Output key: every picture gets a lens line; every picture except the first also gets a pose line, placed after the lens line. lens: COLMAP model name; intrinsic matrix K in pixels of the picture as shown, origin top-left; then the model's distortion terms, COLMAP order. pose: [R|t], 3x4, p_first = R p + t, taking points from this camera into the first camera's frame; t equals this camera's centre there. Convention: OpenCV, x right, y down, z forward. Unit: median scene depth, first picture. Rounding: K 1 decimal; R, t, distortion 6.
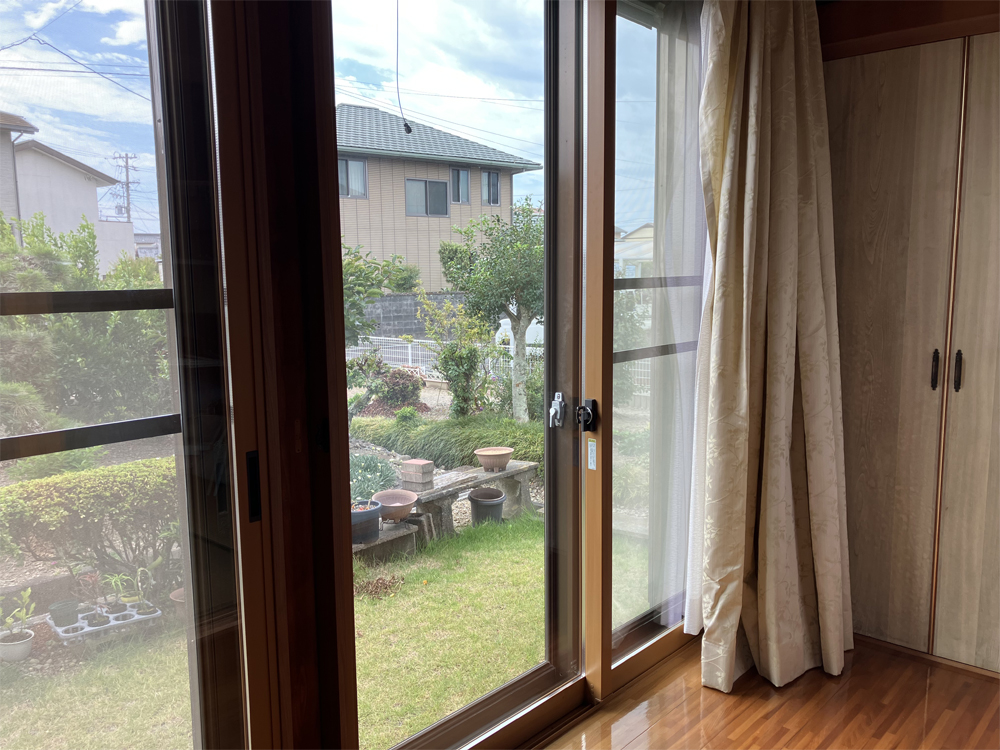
lens RADIAL K [[803.8, 0, 499.6], [0, 803.8, 378.2], [0, 0, 1]] dist [0.007180, 0.014715]
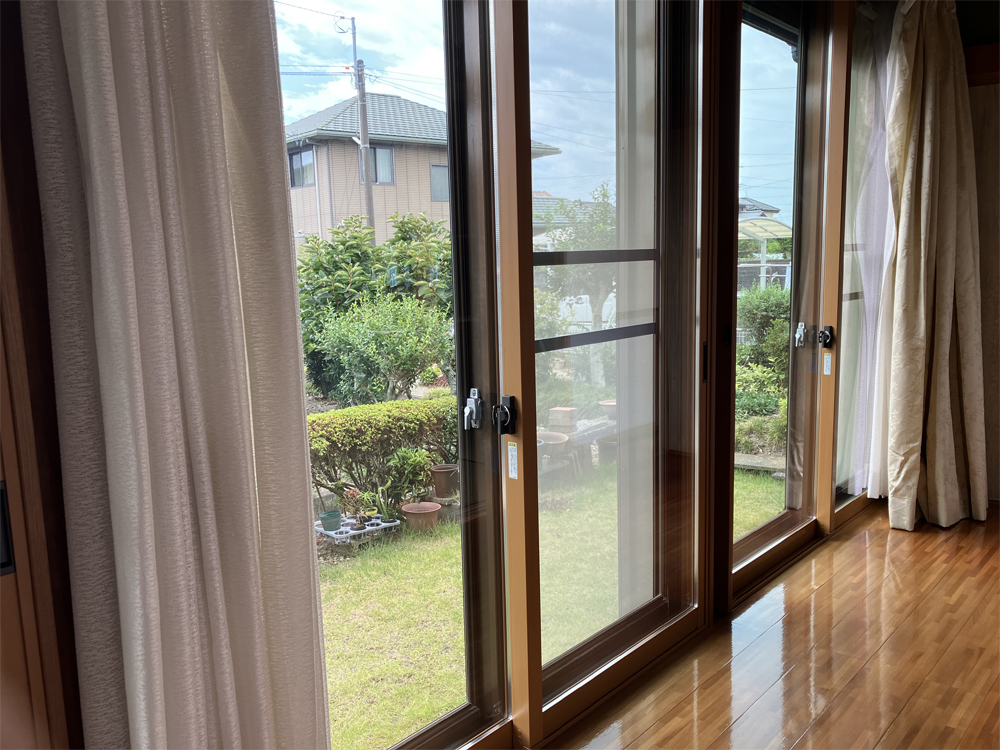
lens RADIAL K [[806.3, 0, 500.0], [0, 806.3, 375.0], [0, 0, 1]] dist [0.016463, 0.000268]
pose [[0.999853, -0.016475, 0.004757, -0.439364], [0.016403, 0.999753, 0.014965, 0.074803], [-0.005002, -0.014885, 0.999877, -0.427662]]
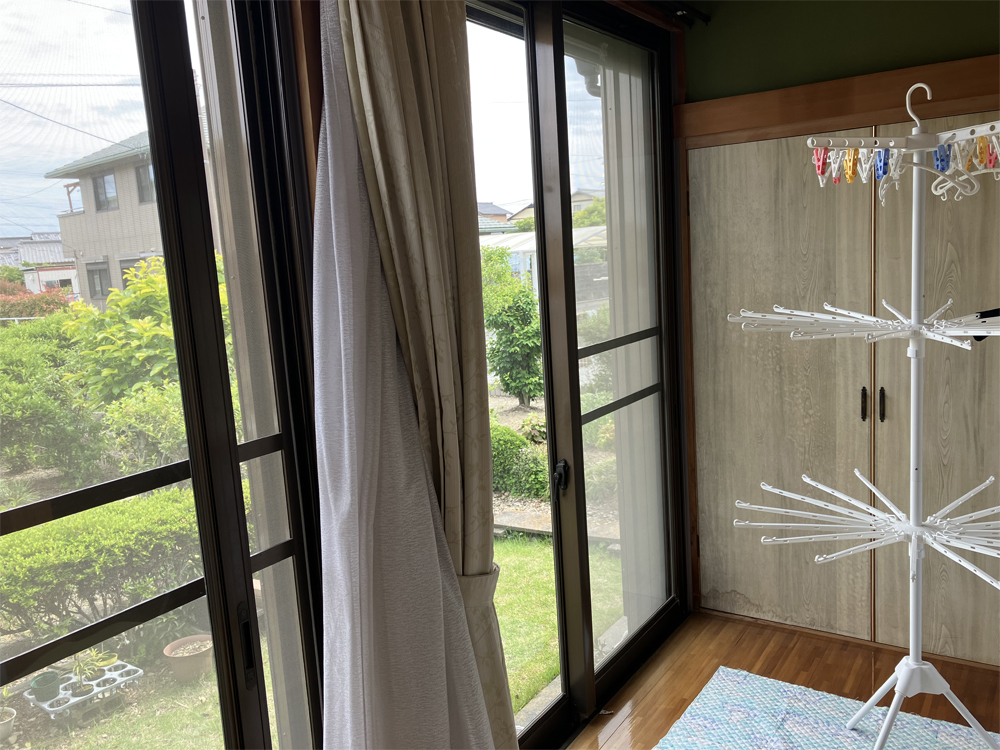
lens RADIAL K [[806.3, 0, 500.0], [0, 806.3, 375.0], [0, 0, 1]] dist [0.016463, 0.000268]
pose [[0.988036, -0.075836, 0.134291, -0.142427], [0.073144, 0.997011, 0.024868, -0.121529], [-0.135776, -0.014748, 0.990630, -0.100427]]
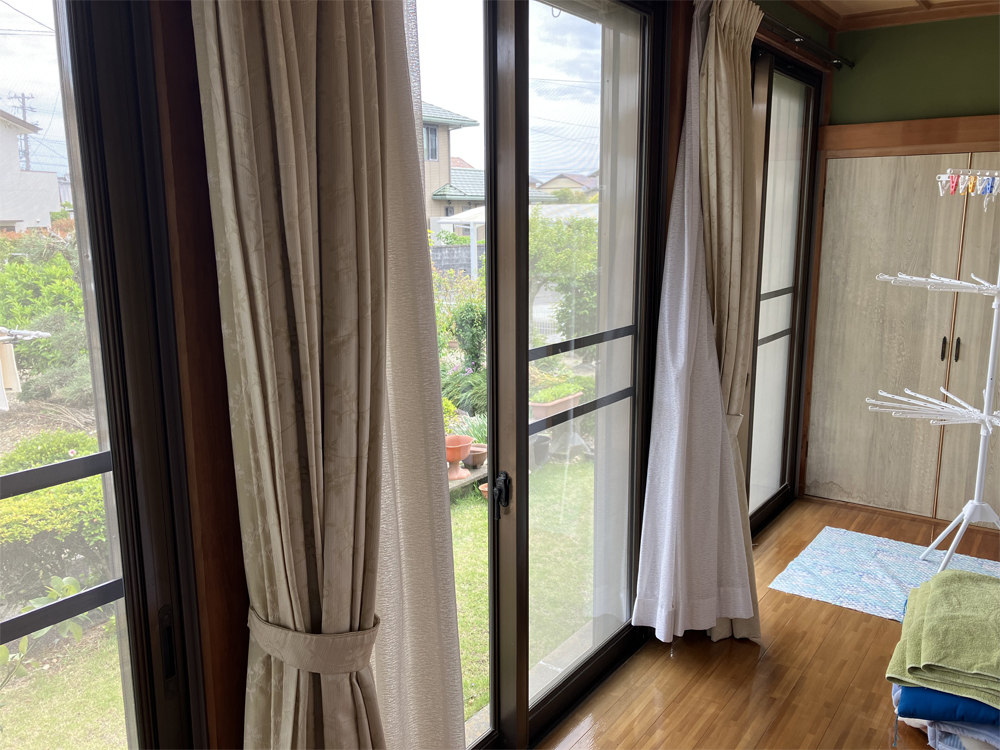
lens RADIAL K [[806.3, 0, 500.0], [0, 806.3, 375.0], [0, 0, 1]] dist [0.016463, 0.000268]
pose [[0.992833, -0.017639, 0.118197, -0.574173], [0.010328, 0.998011, 0.062185, -0.070347], [-0.119059, -0.060519, 0.991041, -0.559964]]
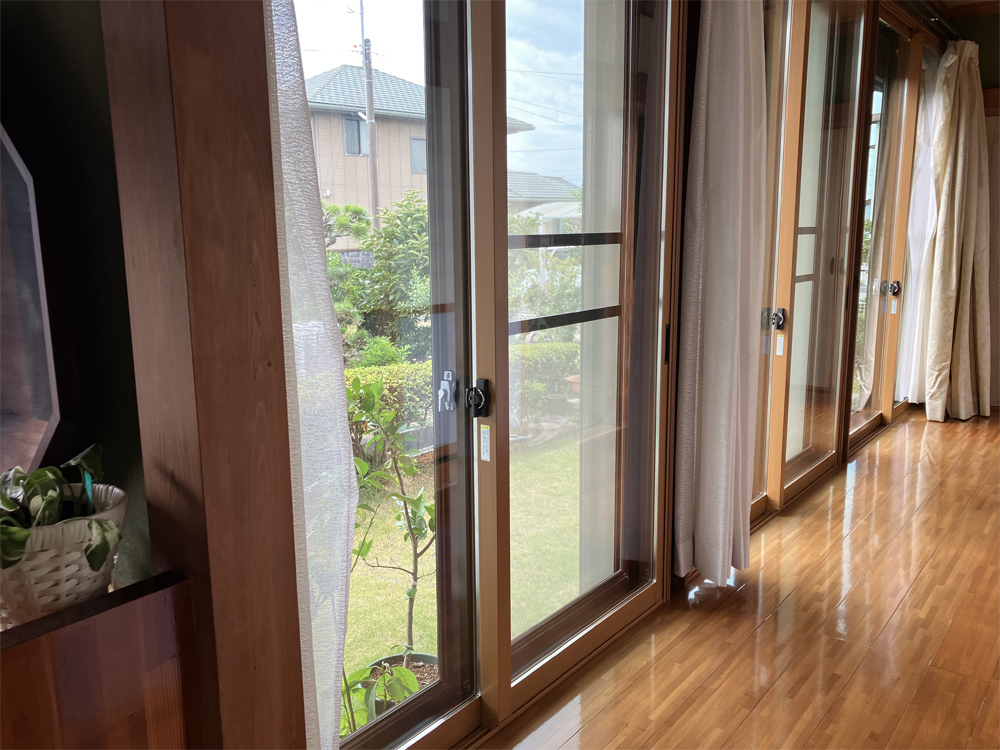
lens RADIAL K [[812.1, 0, 495.4], [0, 812.1, 373.3], [0, 0, 1]] dist [0.010273, 0.002566]
pose [[0.997587, -0.011591, 0.068452, -0.999630], [0.008506, 0.998942, 0.045193, 0.149744], [-0.068903, -0.044502, 0.996630, -1.014882]]
